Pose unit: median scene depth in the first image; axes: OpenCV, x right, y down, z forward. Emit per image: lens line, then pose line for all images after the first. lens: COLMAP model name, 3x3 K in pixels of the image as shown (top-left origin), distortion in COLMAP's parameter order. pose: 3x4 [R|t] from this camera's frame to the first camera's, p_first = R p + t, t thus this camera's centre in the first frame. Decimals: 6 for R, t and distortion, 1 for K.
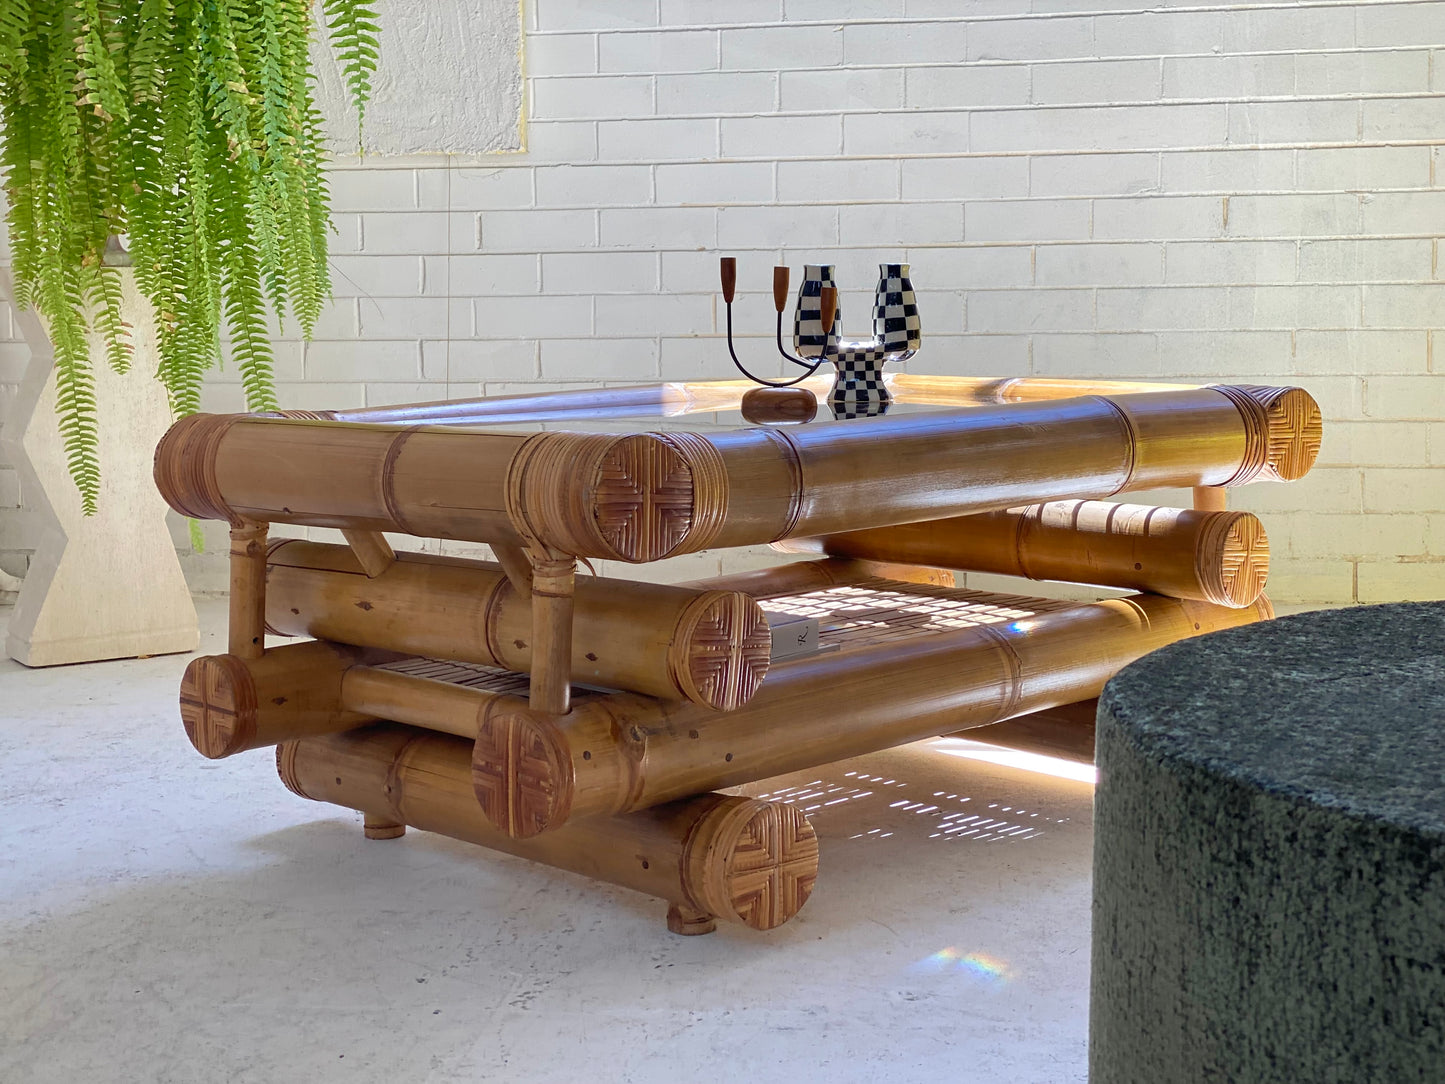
lens RADIAL K [[2146.4, 0, 704.4], [0, 2146.4, 469.4], [0, 0, 1]] dist [0.131523, -0.213055]
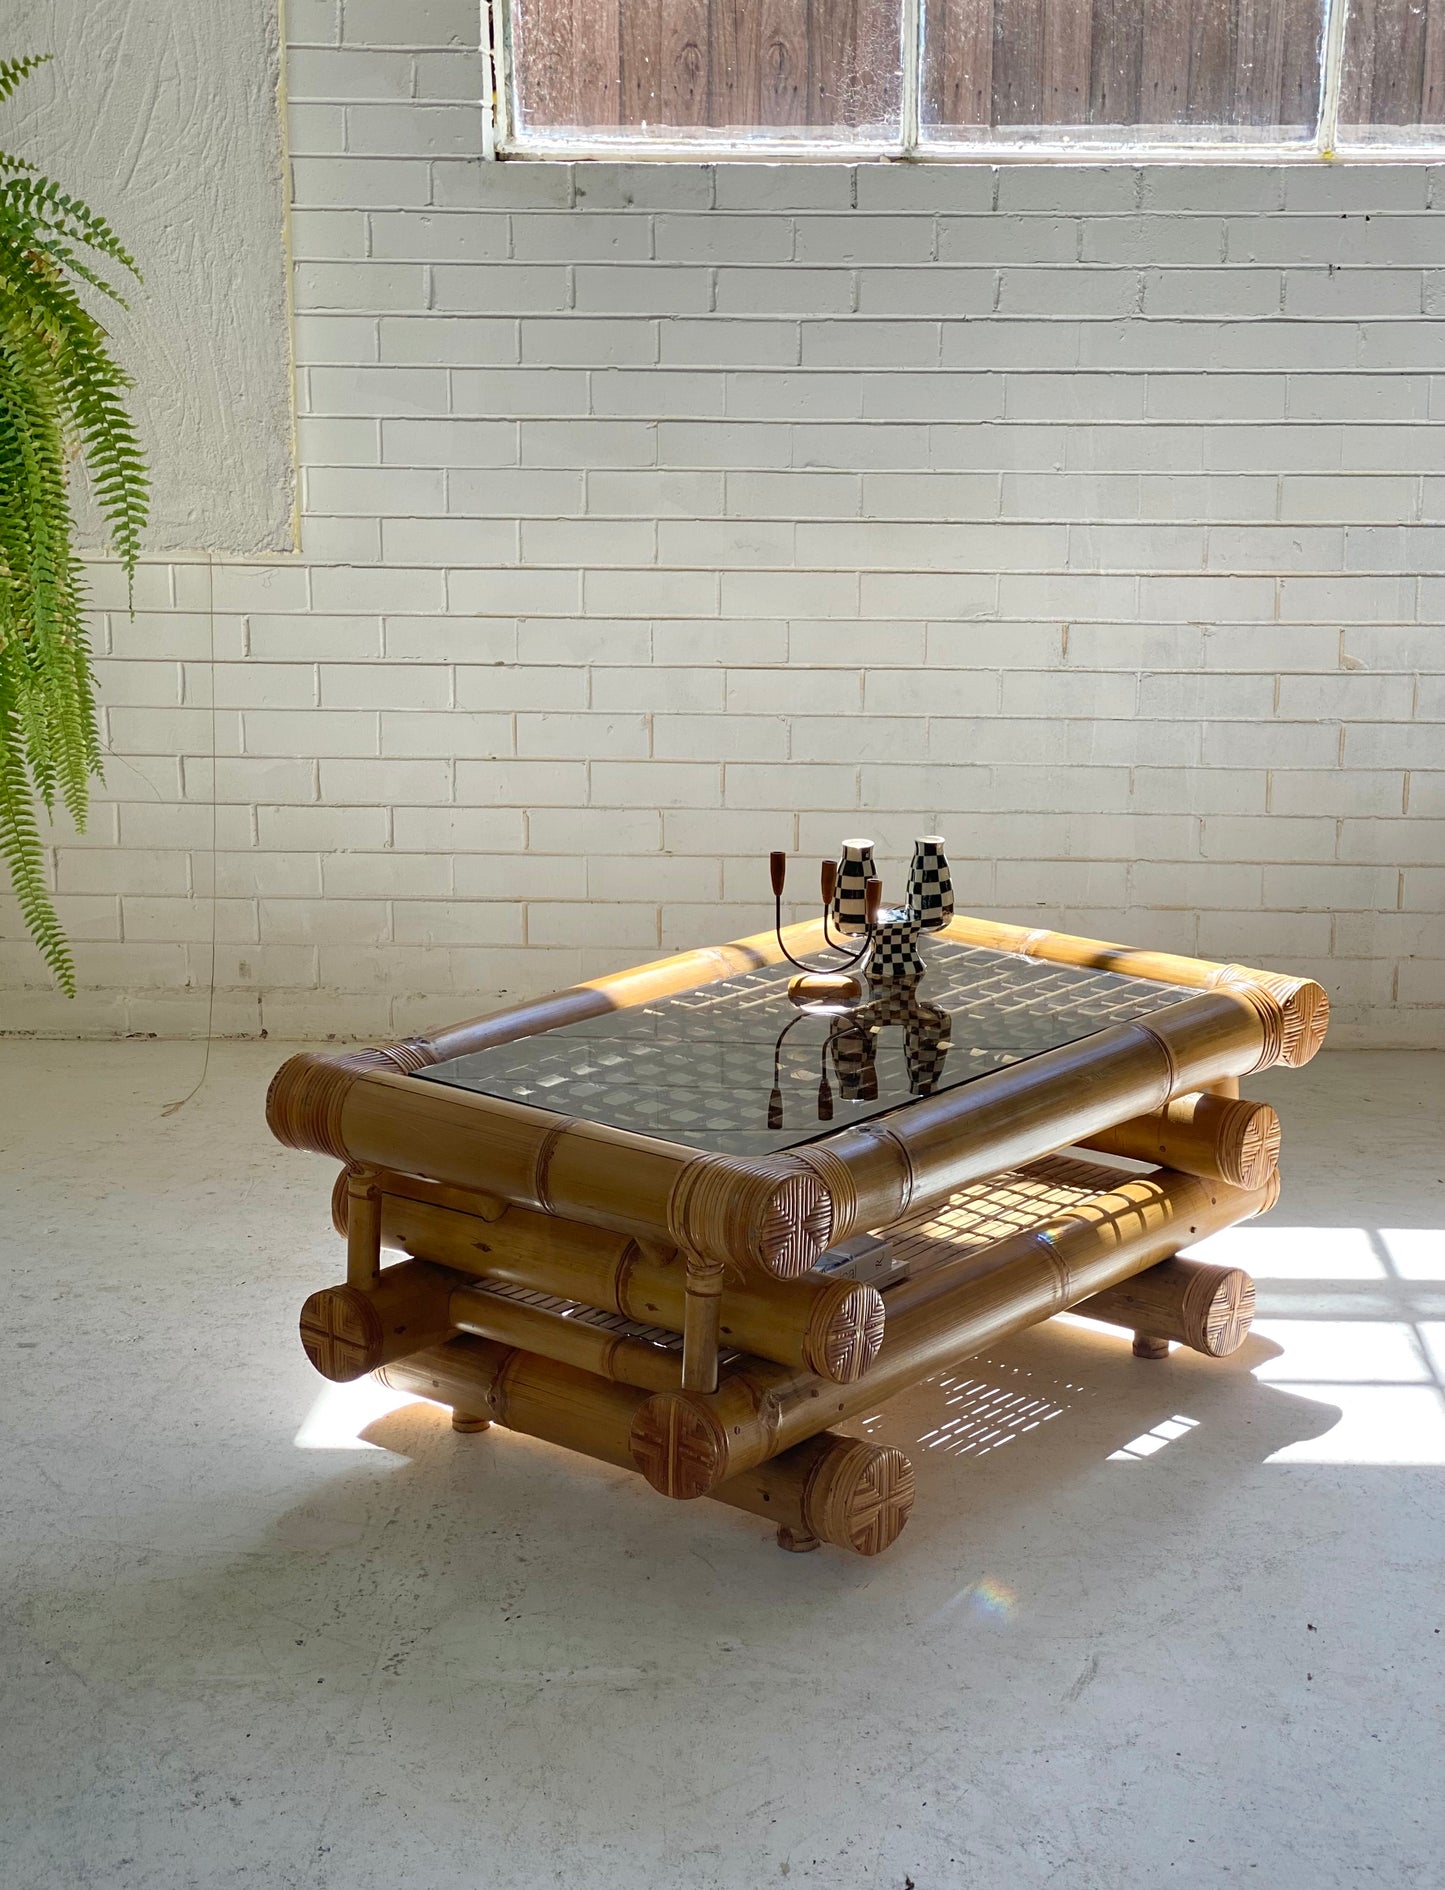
lens RADIAL K [[2934.8, 0, 798.7], [0, 2934.8, 924.6], [0, 0, 1]] dist [0.137474, -0.212515]
pose [[0.992769, -0.008423, 0.119747, -0.030568], [-0.009415, 0.988999, 0.147622, -0.211534], [-0.119673, -0.147682, 0.981768, -0.290708]]
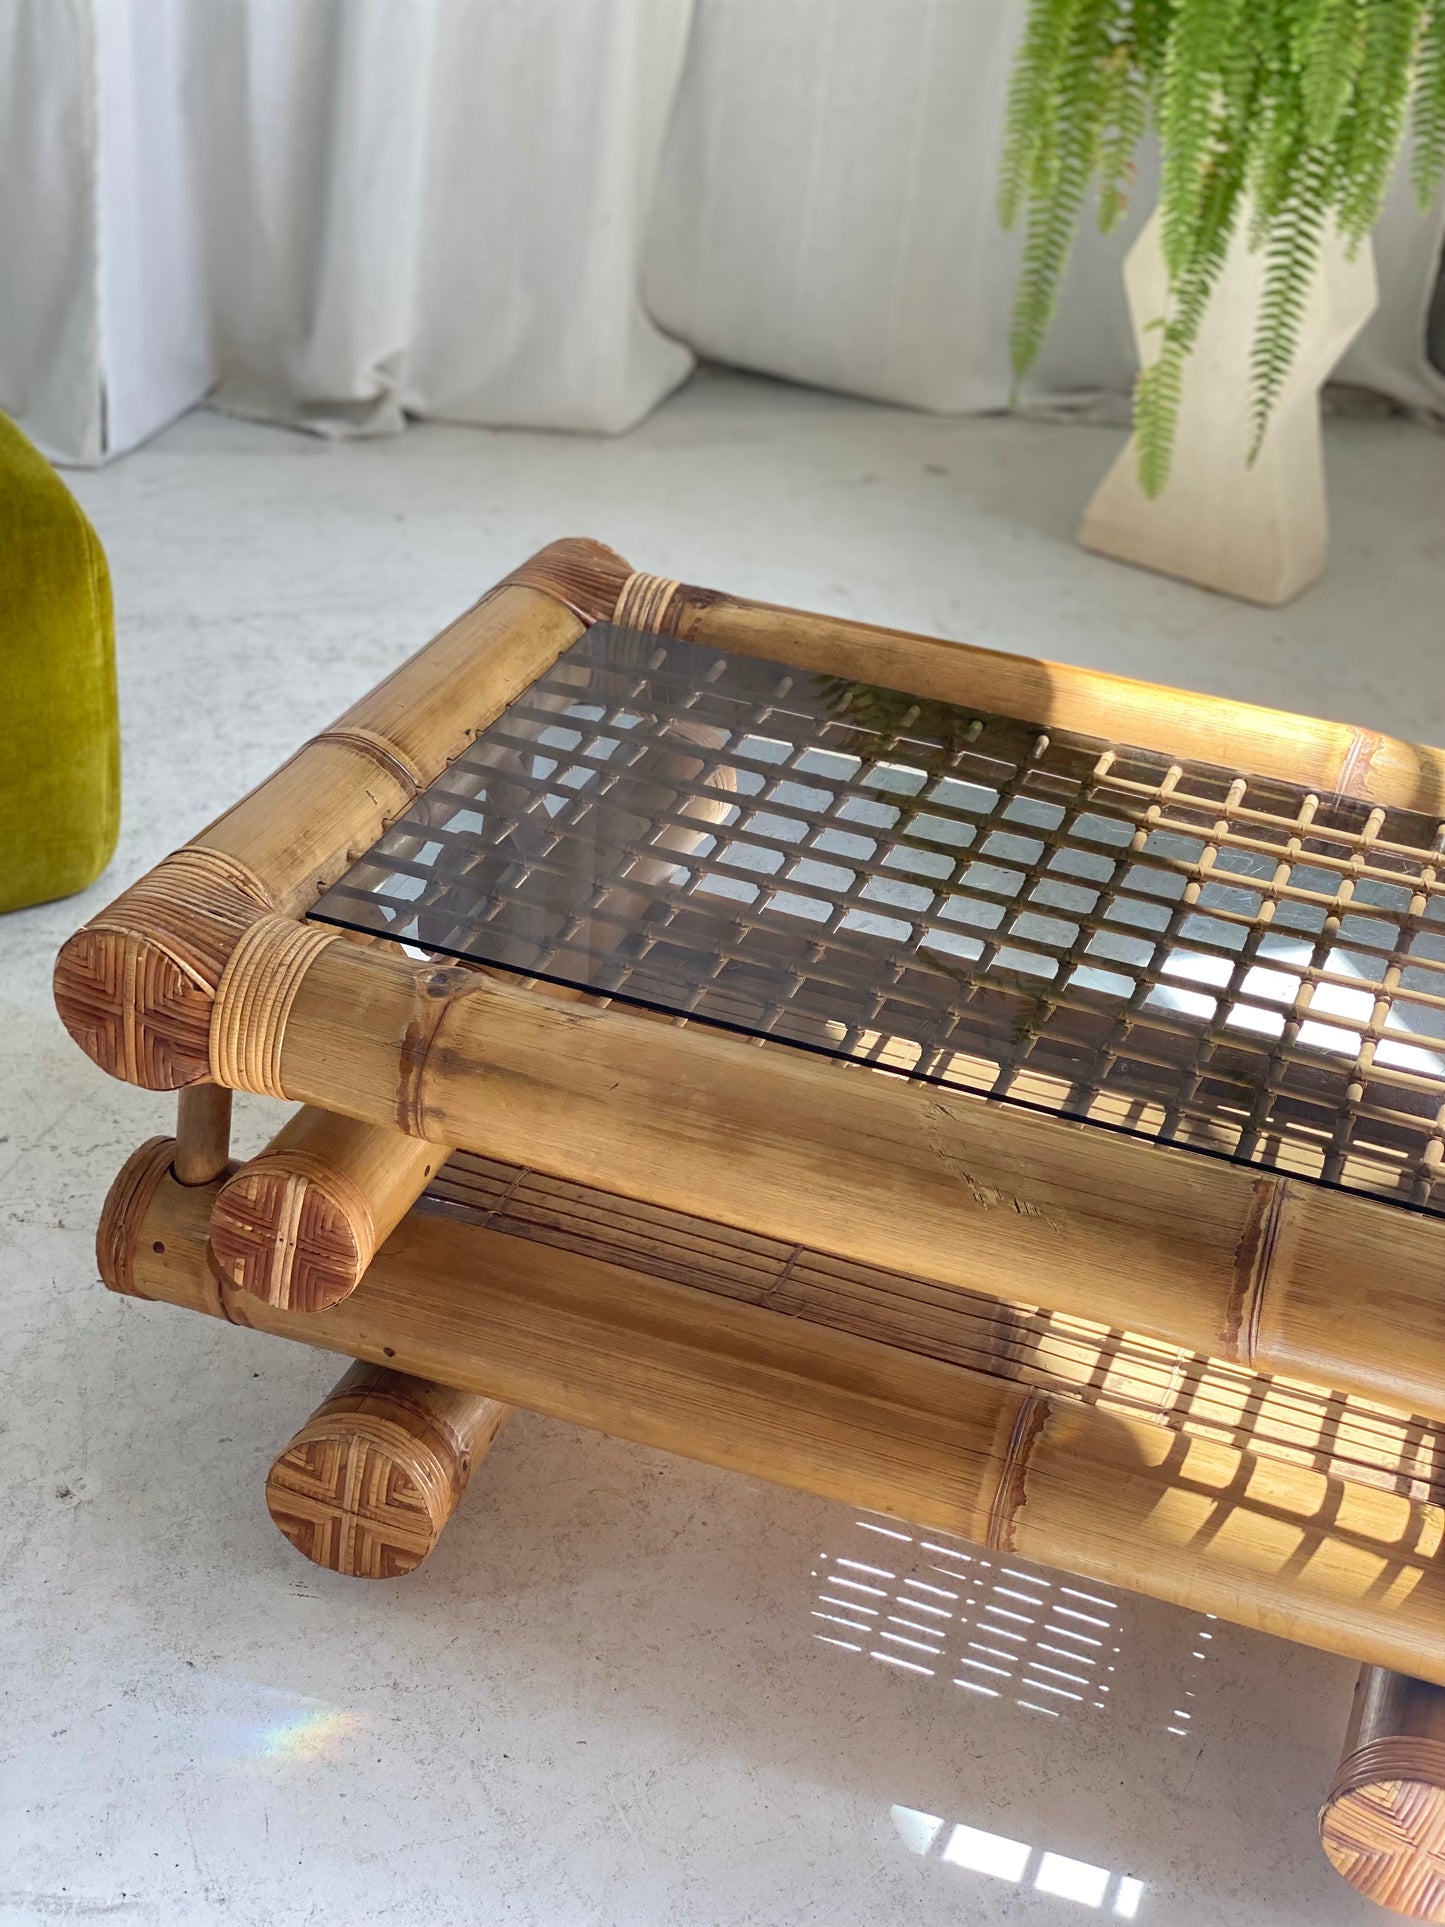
lens RADIAL K [[2861.2, 0, 786.8], [0, 2861.2, 964.4], [0, 0, 1]] dist [0.177456, -0.472123]
pose [[0.446310, 0.511027, -0.734615, 0.505545], [-0.176858, 0.855089, 0.487385, -0.278583], [0.877228, -0.087602, 0.472015, 0.407643]]
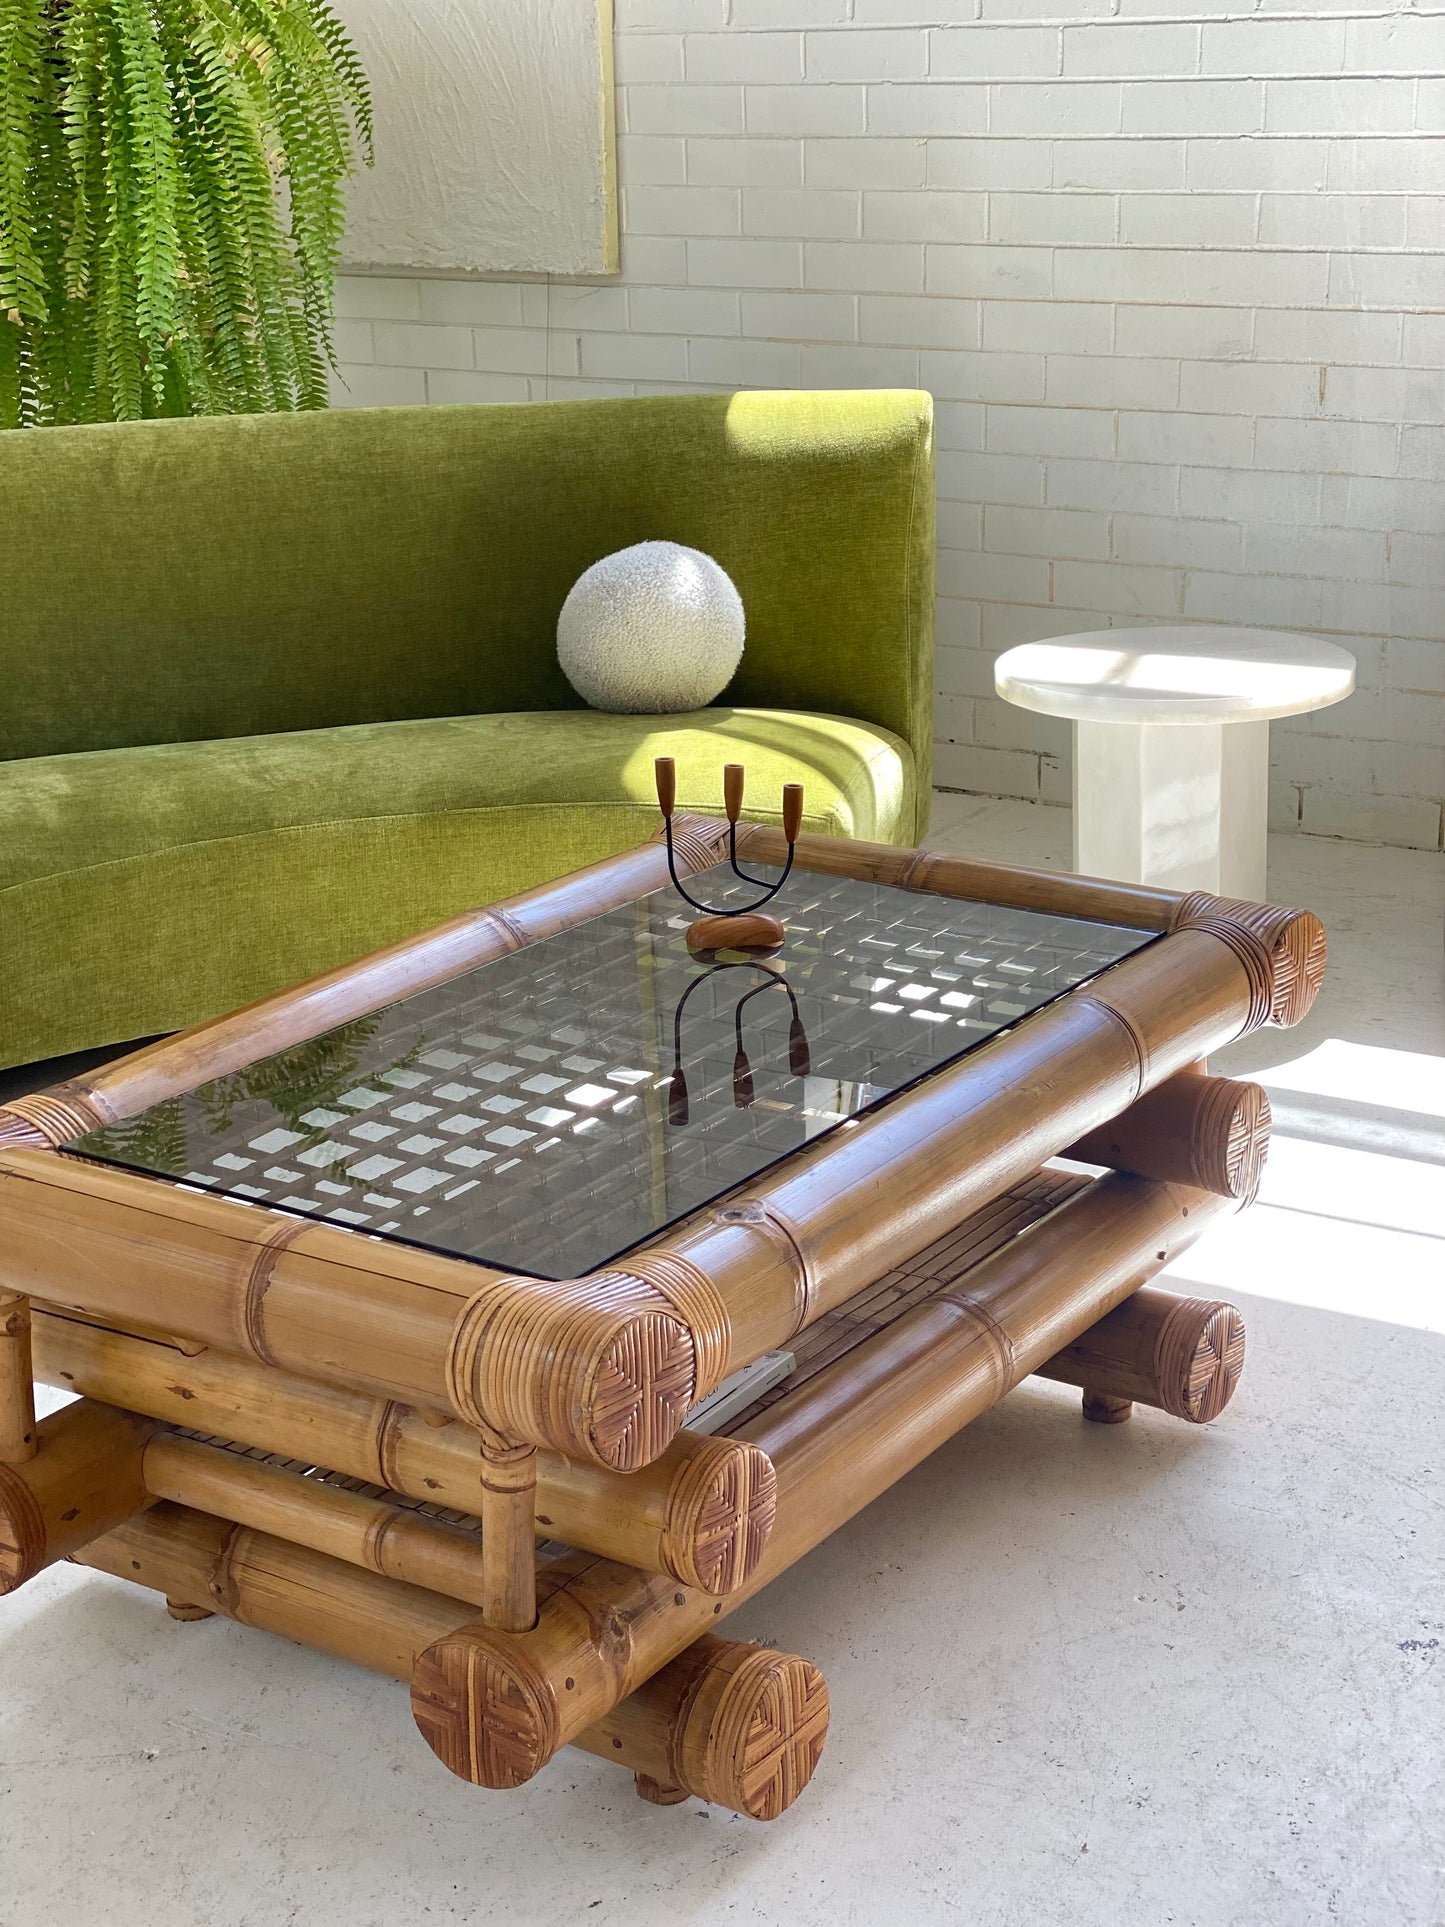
lens RADIAL K [[2862.3, 0, 785.3], [0, 2862.3, 937.7], [0, 0, 1]] dist [0.131523, -0.213055]
pose [[0.921155, 0.113133, -0.372390, 0.565353], [-0.023860, 0.971435, 0.236103, -0.195467], [0.388464, -0.208602, 0.897542, -0.157194]]
